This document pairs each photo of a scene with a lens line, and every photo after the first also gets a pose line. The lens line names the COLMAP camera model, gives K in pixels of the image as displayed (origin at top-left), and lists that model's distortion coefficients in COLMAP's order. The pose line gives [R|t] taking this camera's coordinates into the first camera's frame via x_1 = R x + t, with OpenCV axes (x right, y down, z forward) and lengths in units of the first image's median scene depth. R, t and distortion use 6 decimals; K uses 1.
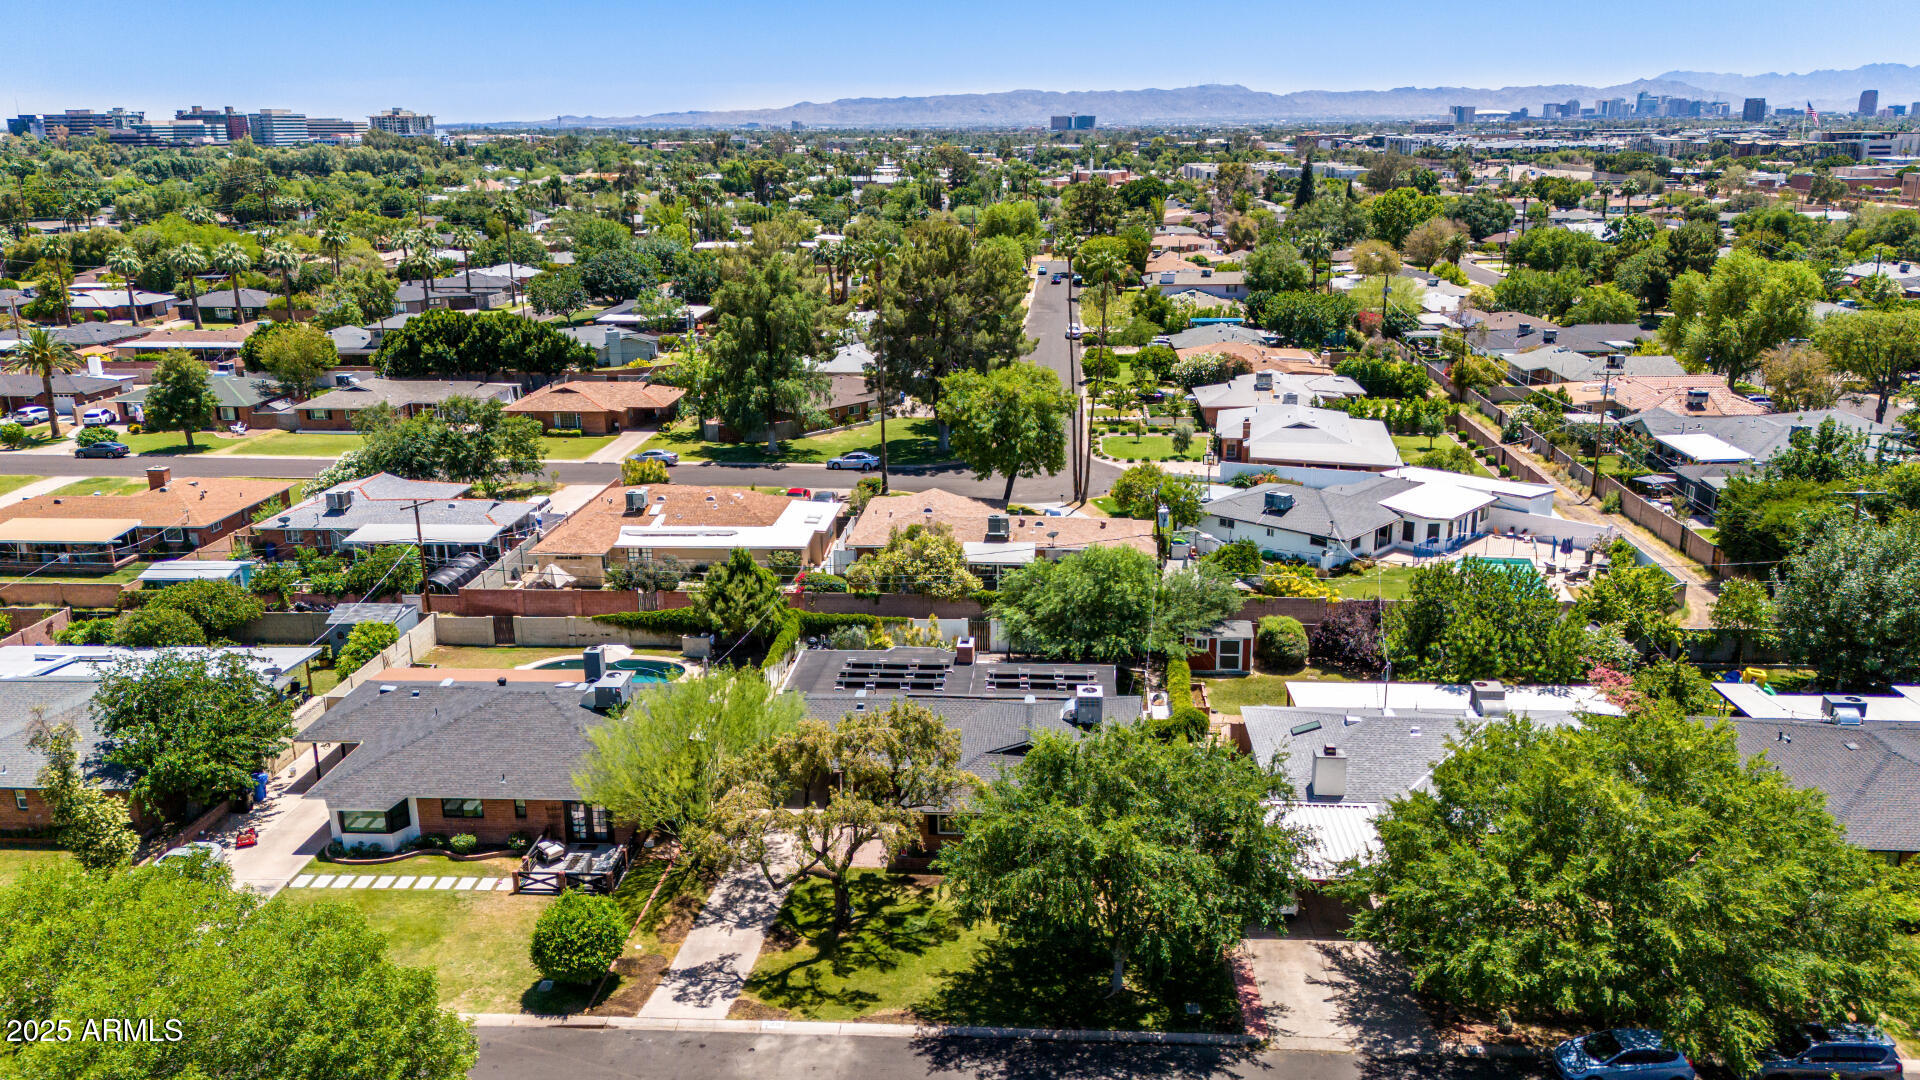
lens RADIAL K [[1442.0, 0, 960.0], [0, 1442.0, 540.0], [0, 0, 1]] dist [0.092216, -0.103579]
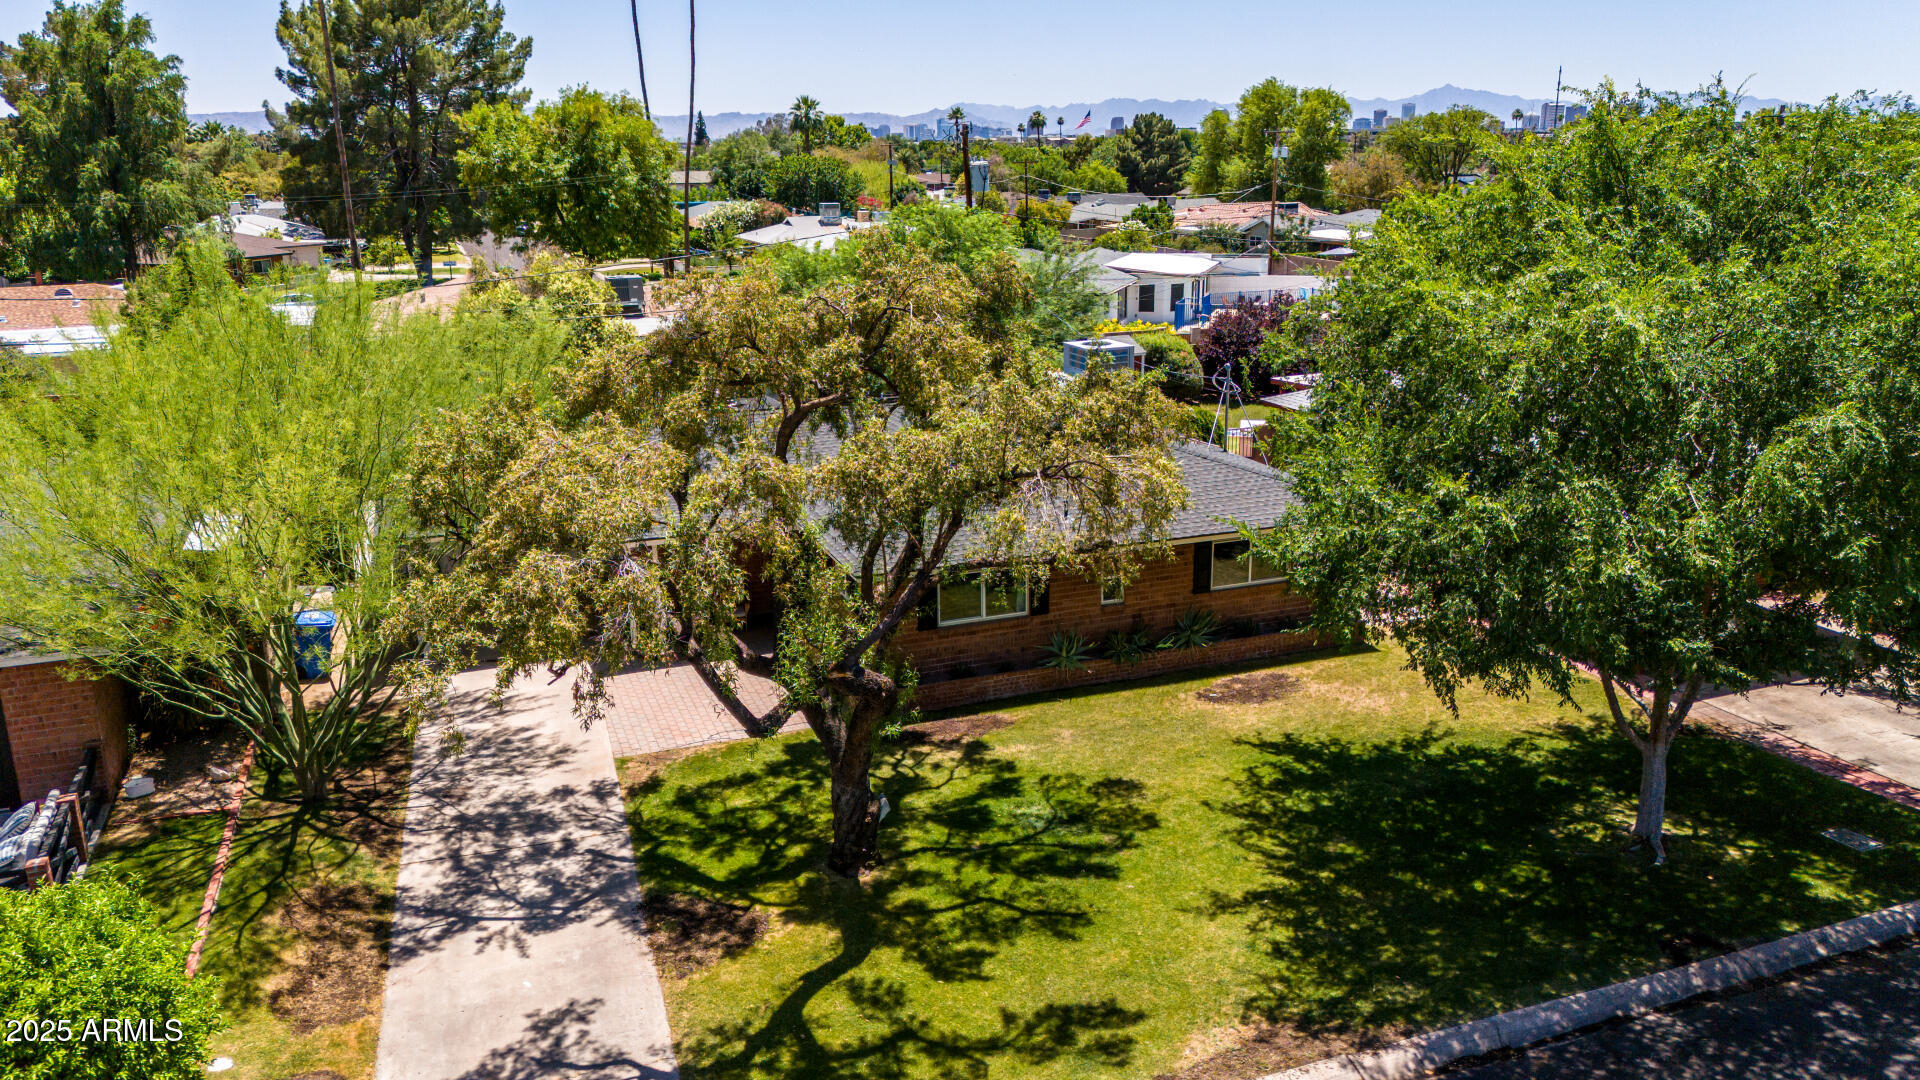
lens RADIAL K [[1441.6, 0, 965.2], [0, 1441.6, 523.8], [0, 0, 1]] dist [0.070858, -0.060066]
pose [[0.904868, -0.108714, 0.411576, -0.138490], [0.119804, 0.992797, -0.001155, 0.137715], [-0.408486, 0.050354, 0.911375, 0.482817]]
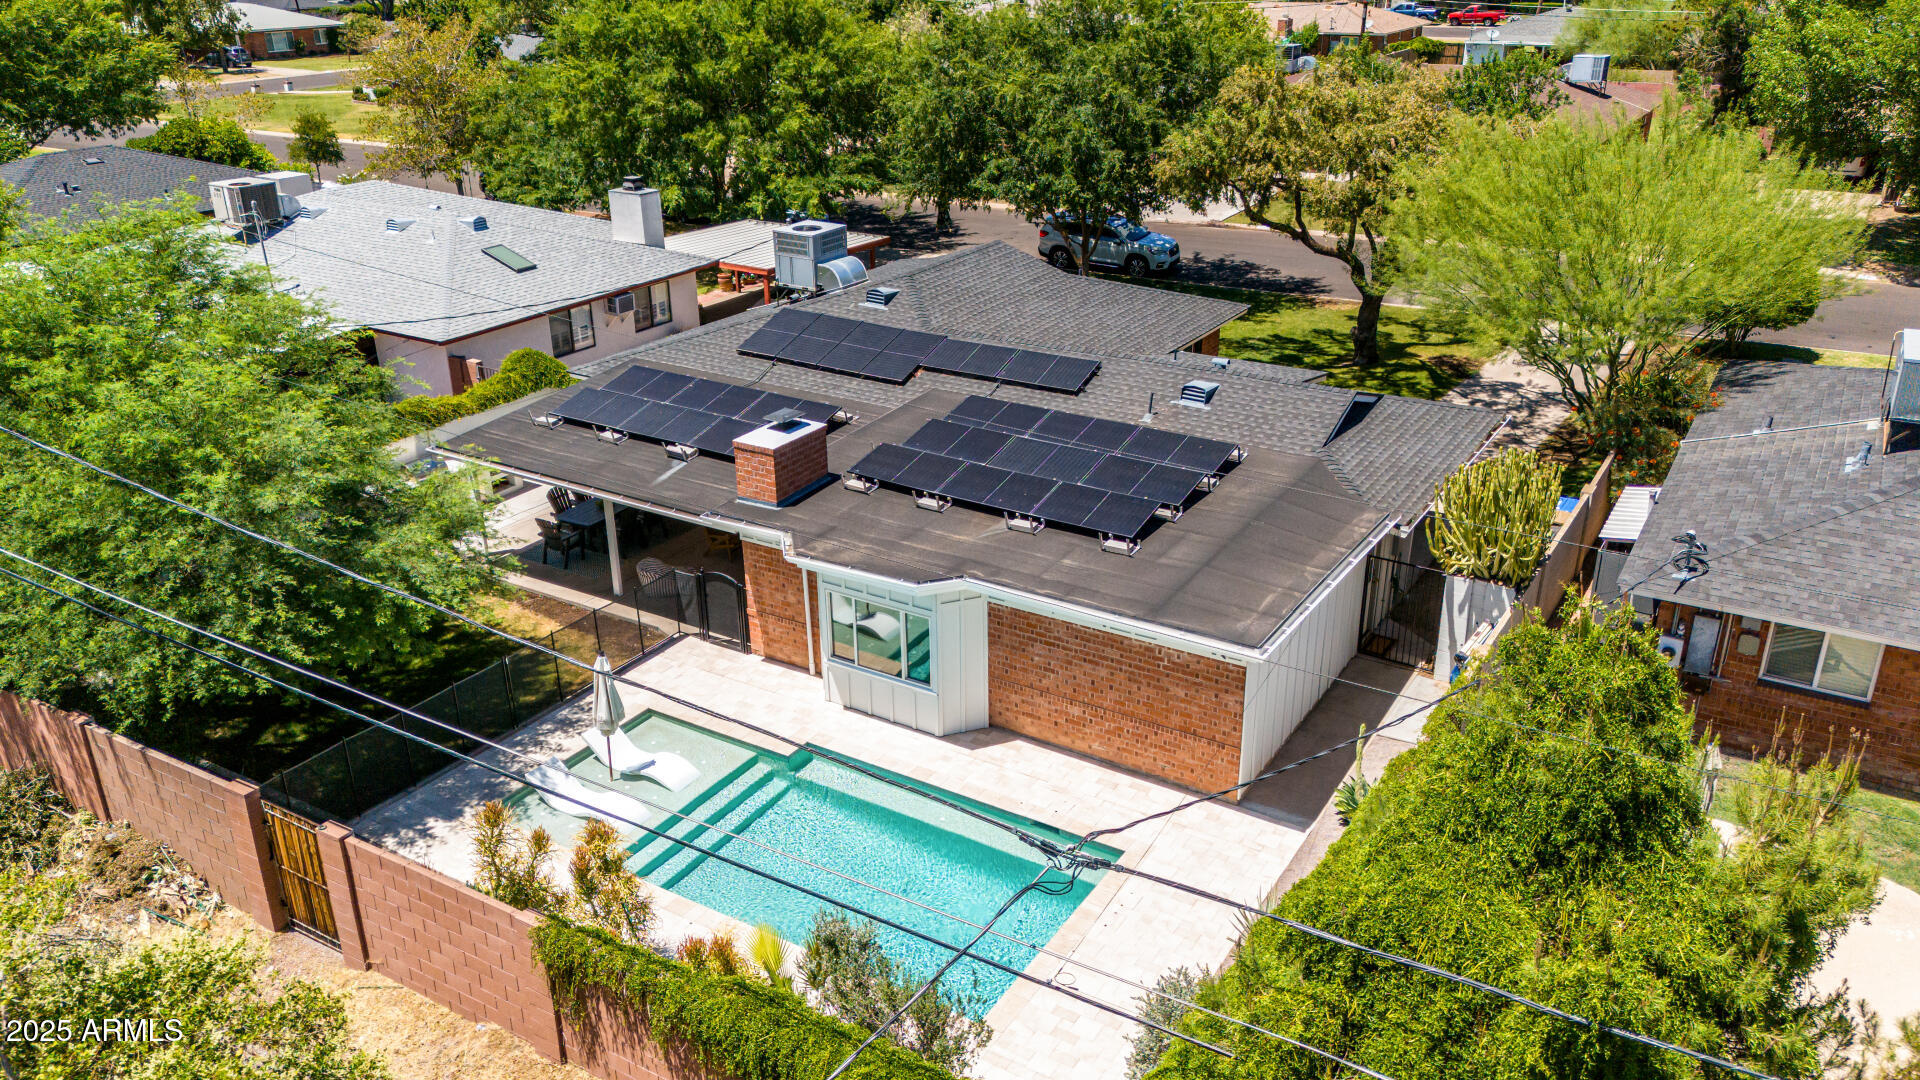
lens RADIAL K [[1442.0, 0, 960.0], [0, 1442.0, 540.0], [0, 0, 1]] dist [0.092216, -0.103579]
pose [[-0.886951, -0.168373, 0.430080, -0.166086], [0.145134, 0.782411, 0.605615, -0.095649], [-0.438468, 0.599570, -0.669523, 1.181617]]
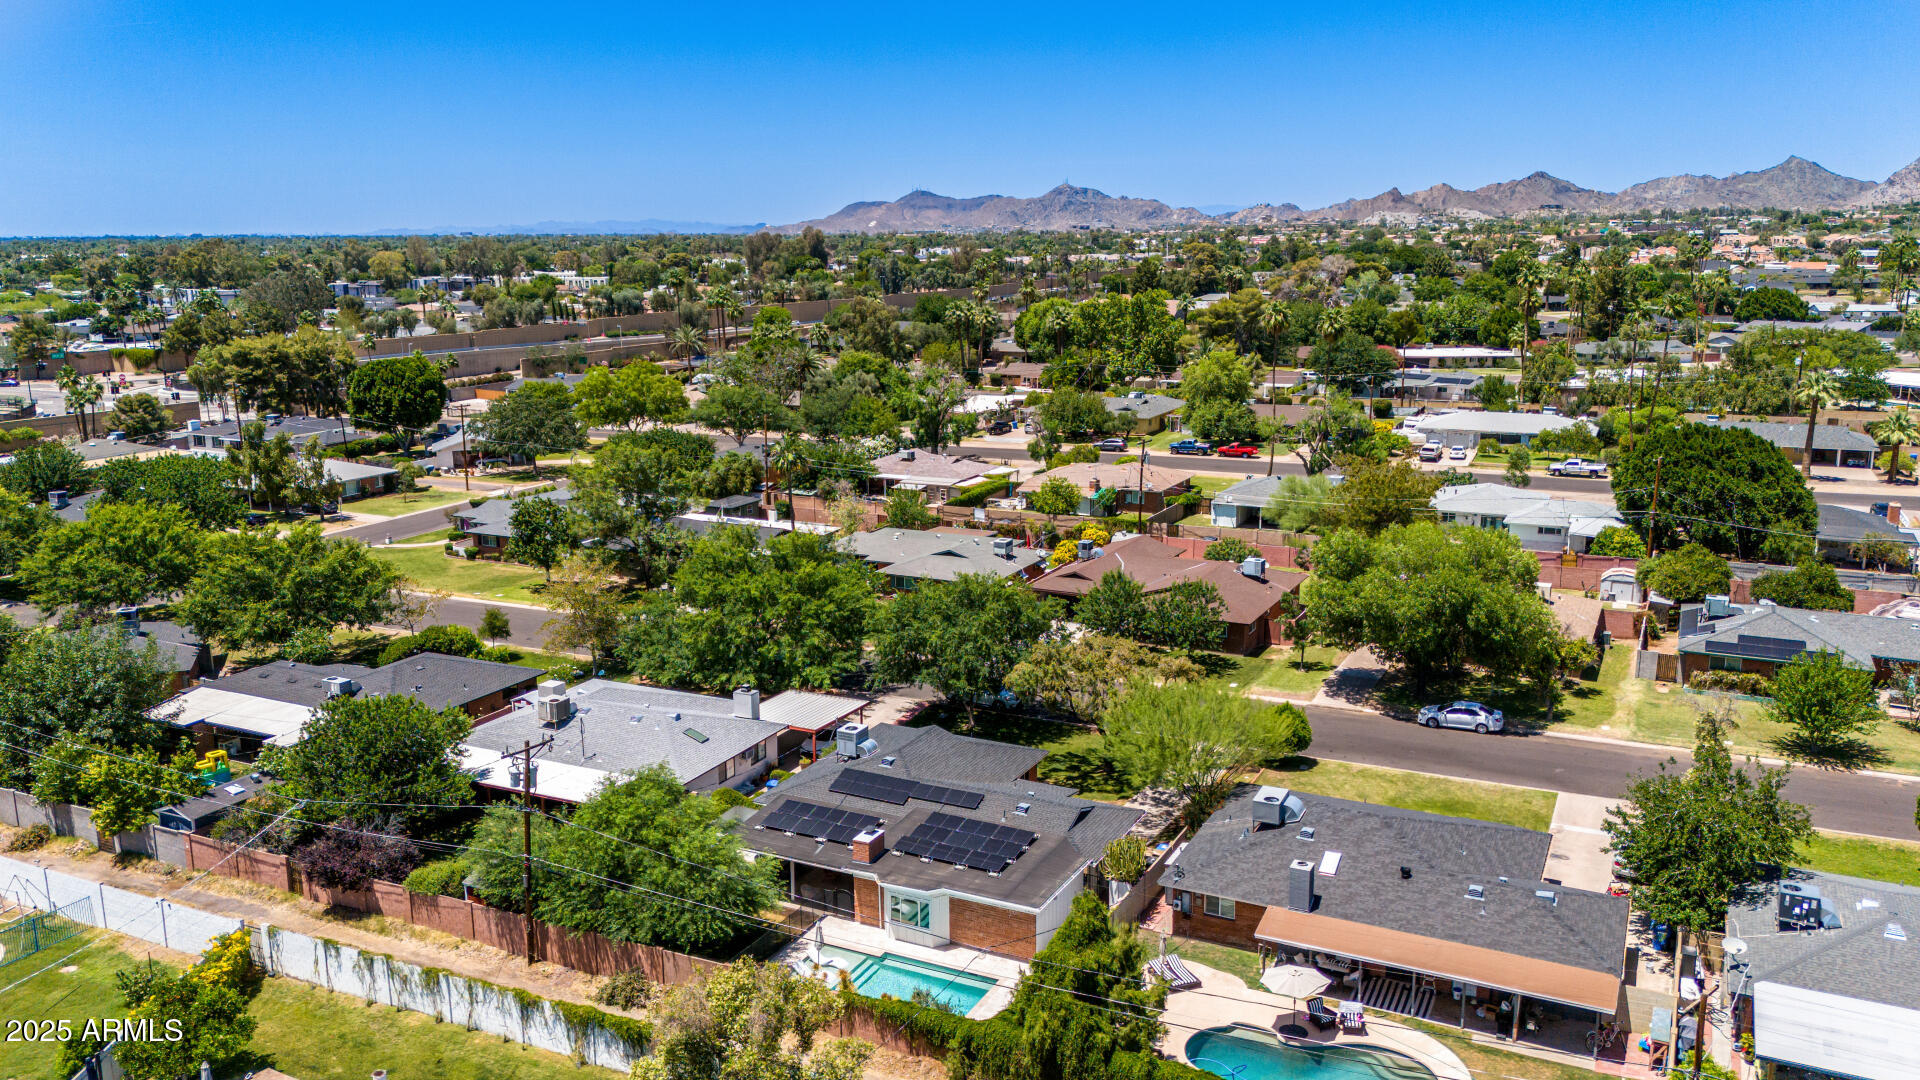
lens RADIAL K [[1415.3, 0, 965.7], [0, 1415.3, 536.6], [0, 0, 1]] dist [0.091036, -0.096708]
pose [[-0.926034, -0.060168, 0.372613, -0.343302], [0.120514, 0.888404, 0.442962, -0.441994], [-0.357683, 0.455103, -0.815442, 1.548902]]
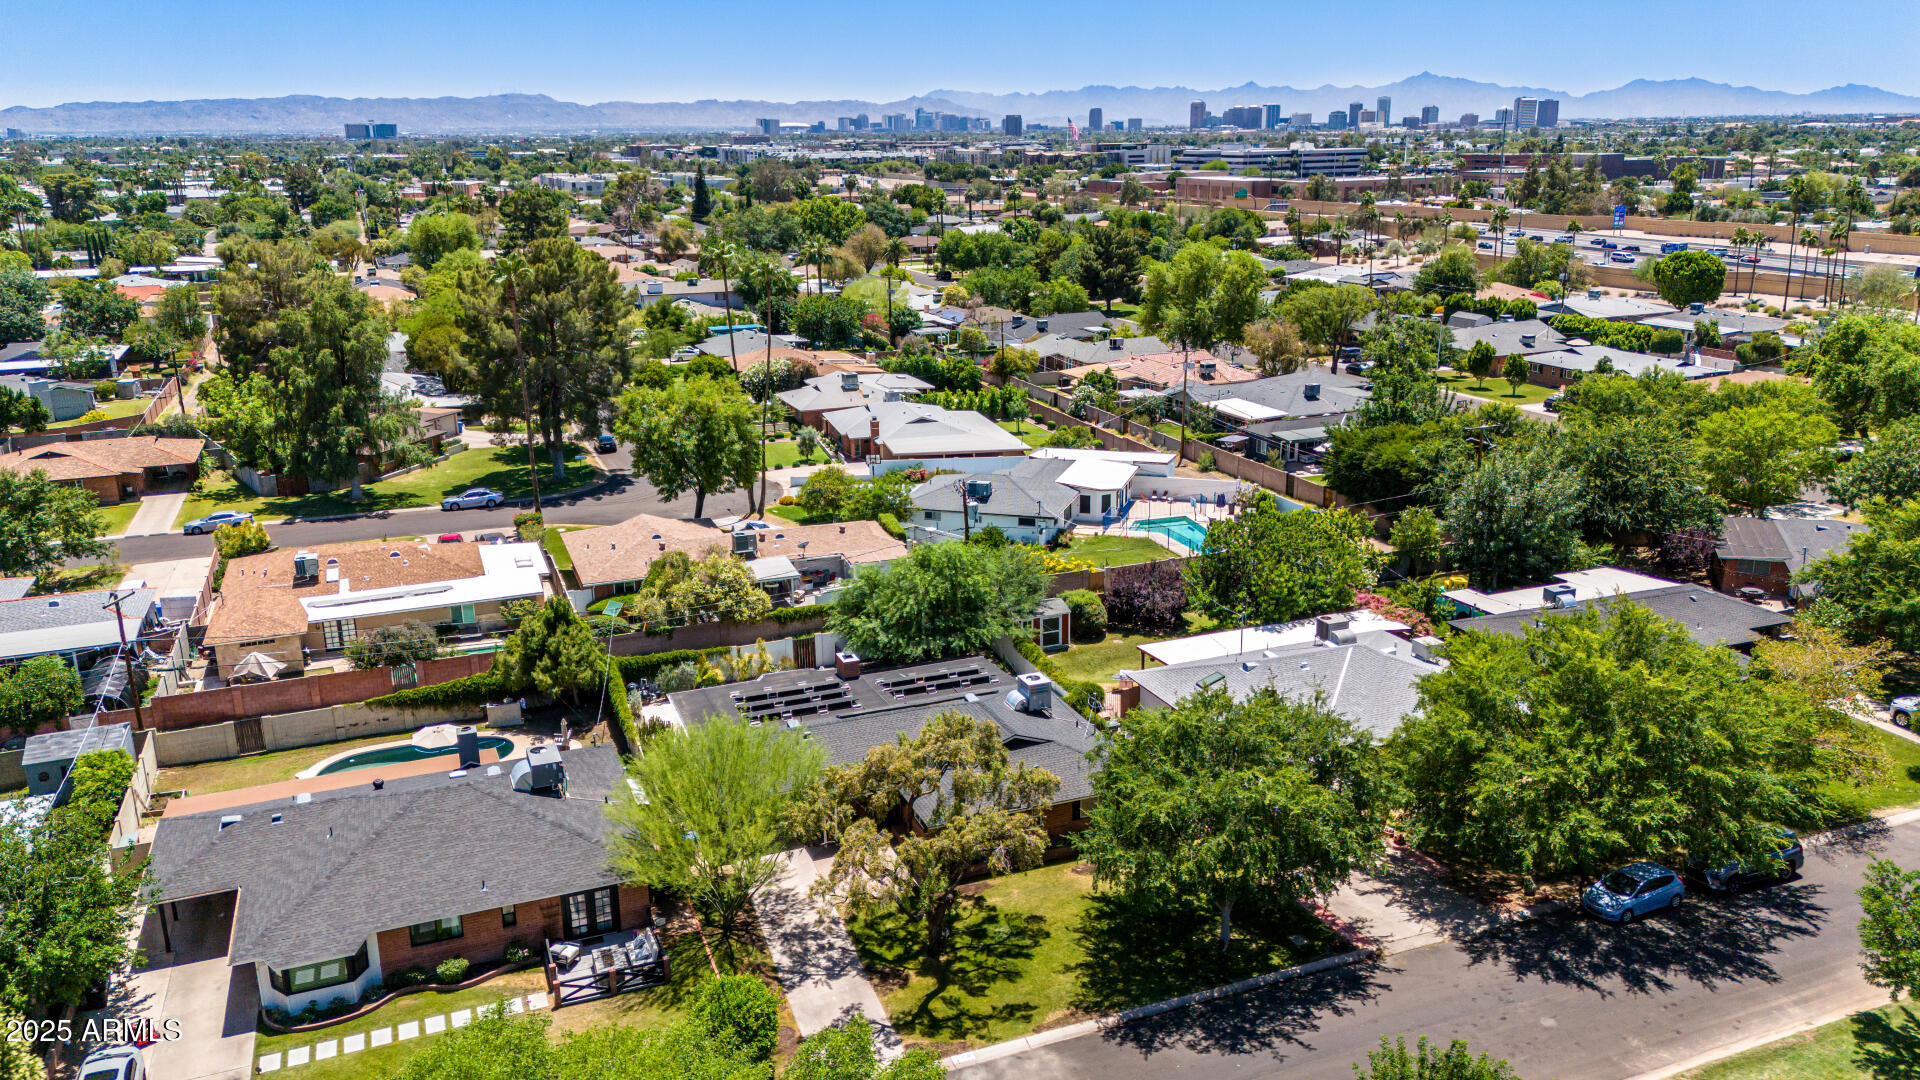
lens RADIAL K [[1442.0, 0, 960.0], [0, 1442.0, 540.0], [0, 0, 1]] dist [0.092216, -0.103579]
pose [[0.899966, -0.120895, 0.418863, -0.319839], [0.123690, 0.992107, 0.020590, -0.018051], [-0.418046, 0.033279, 0.907816, 0.073238]]
